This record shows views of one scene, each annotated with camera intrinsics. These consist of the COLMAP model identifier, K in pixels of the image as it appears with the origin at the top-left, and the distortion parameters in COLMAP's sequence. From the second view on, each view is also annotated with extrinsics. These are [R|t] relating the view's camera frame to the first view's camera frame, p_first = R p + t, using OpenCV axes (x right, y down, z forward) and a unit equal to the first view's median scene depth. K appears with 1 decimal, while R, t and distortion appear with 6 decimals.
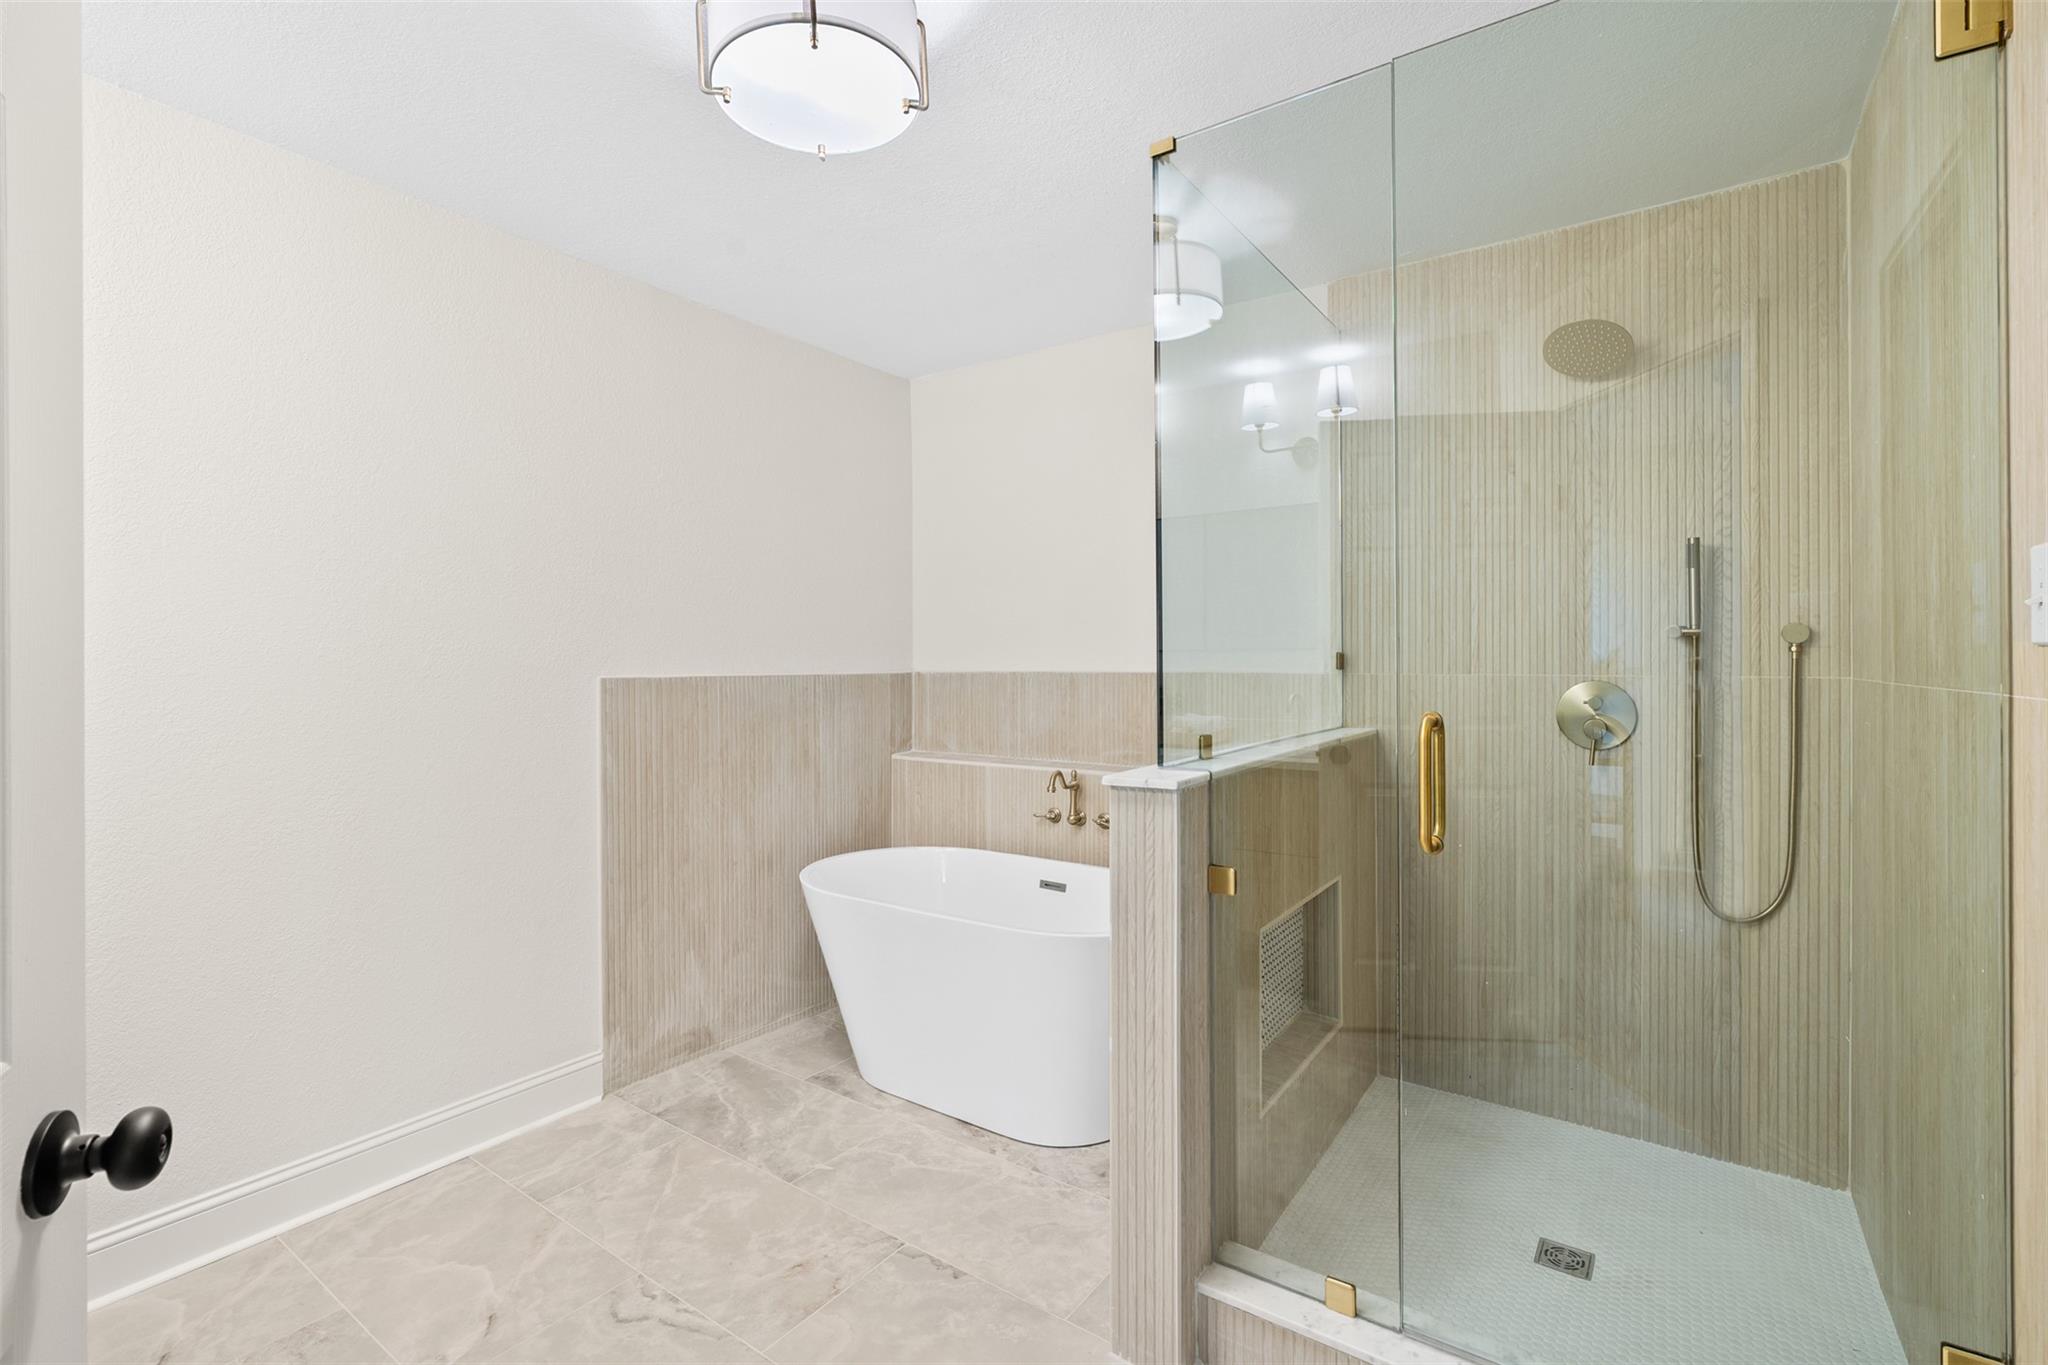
lens RADIAL K [[921.2, 0, 1018.9], [0, 921.2, 656.2], [0, 0, 1]] dist [-0.000645, 0.000073]
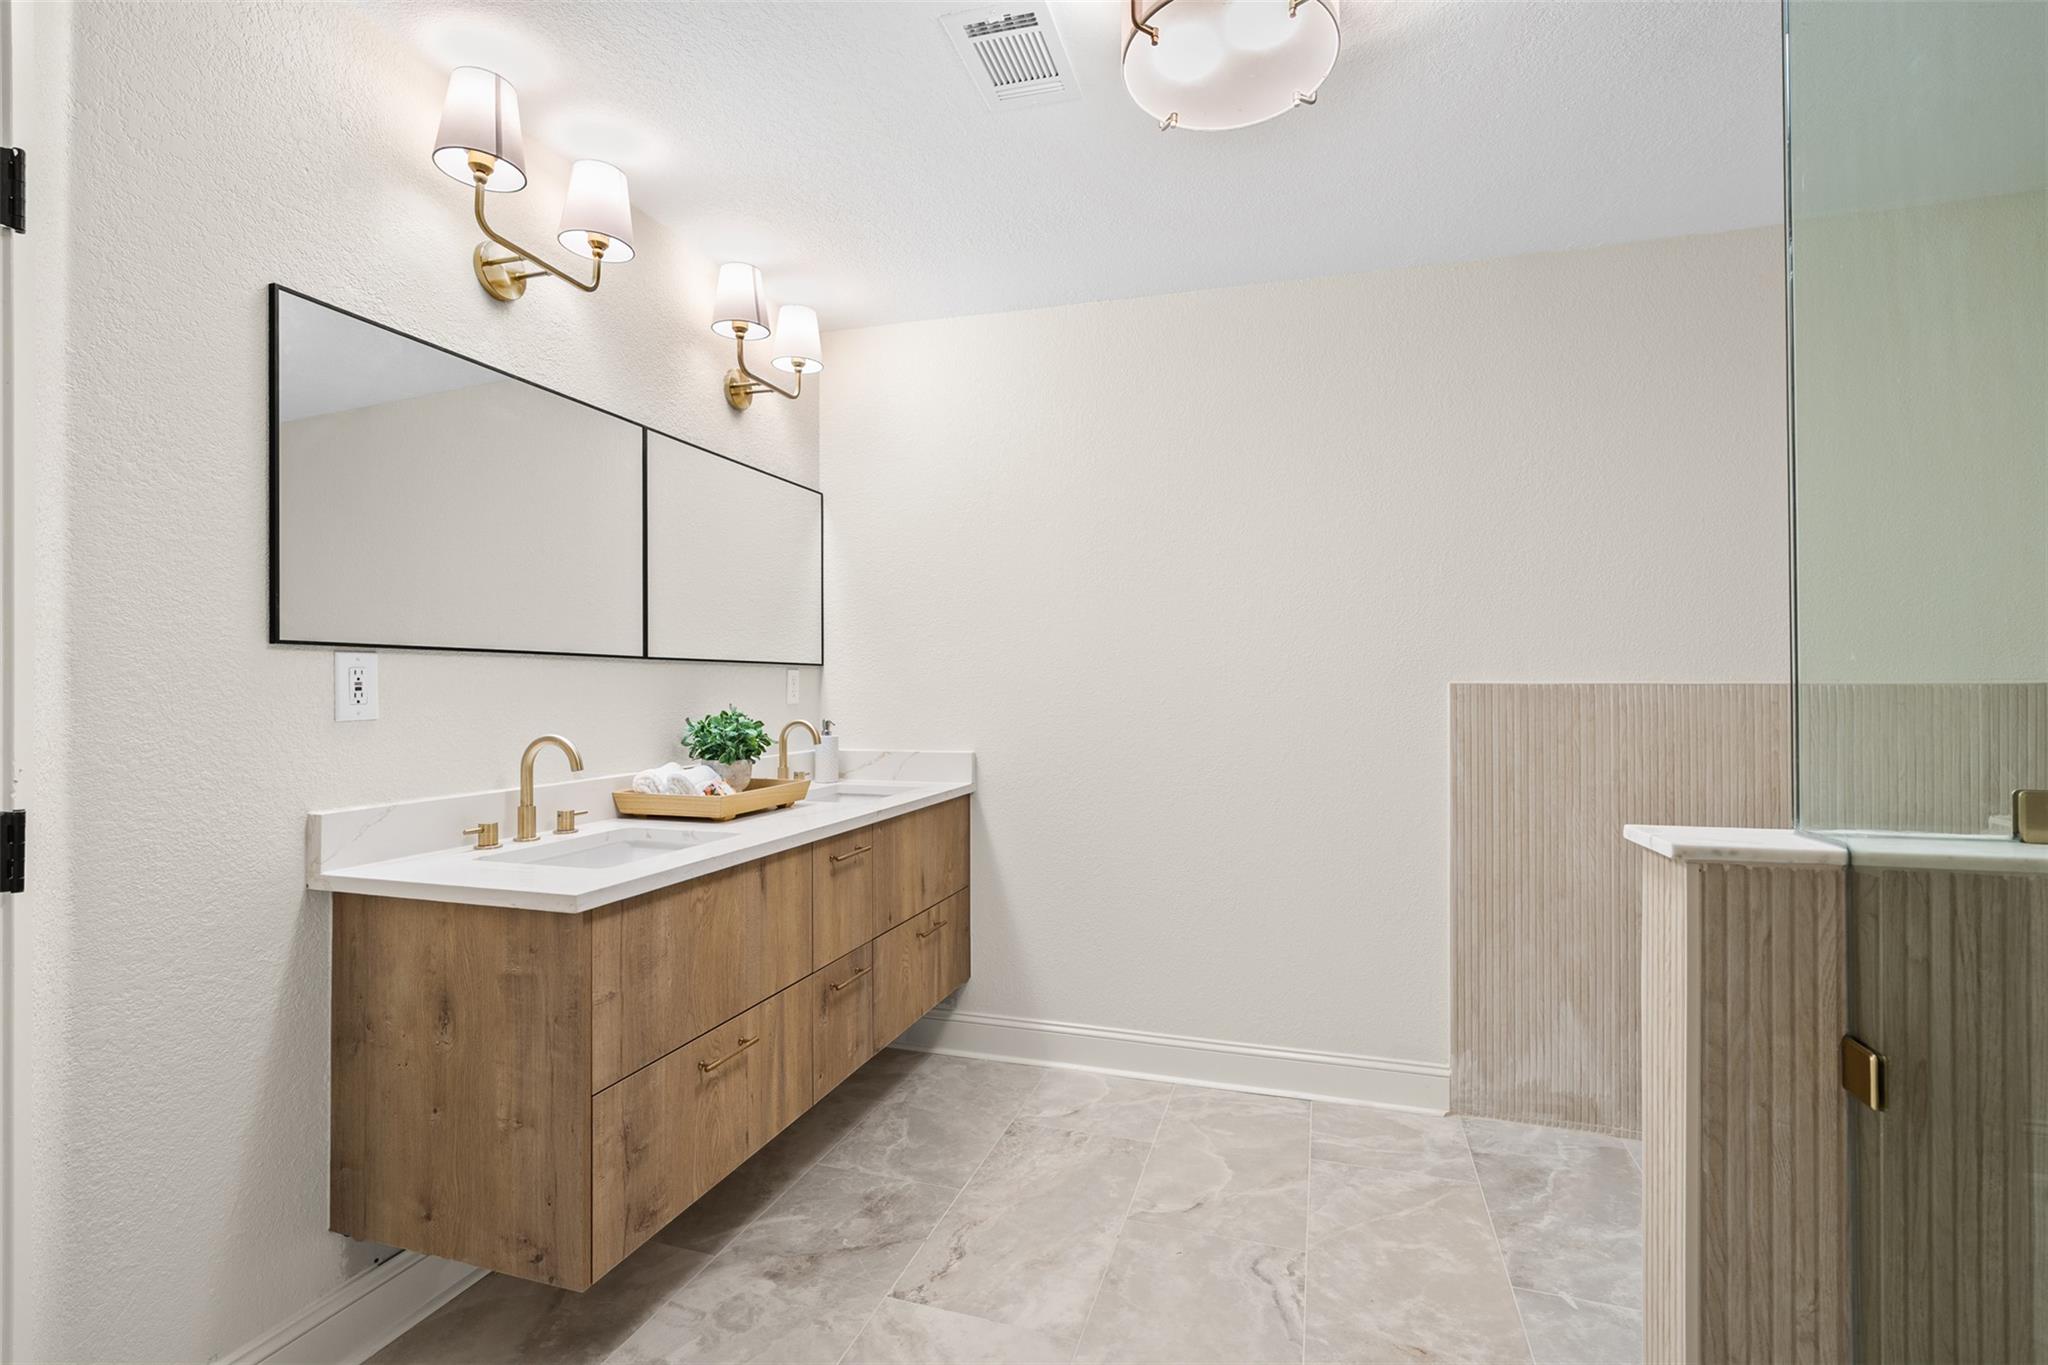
lens RADIAL K [[934.6, 0, 1020.1], [0, 934.6, 679.2], [0, 0, 1]] dist [-0.001683, -0.000280]
pose [[0.309927, -0.004522, -0.950750, 0.372967], [0.003225, 0.999988, -0.003705, 0.023177], [0.950755, -0.001917, 0.309937, 0.283831]]
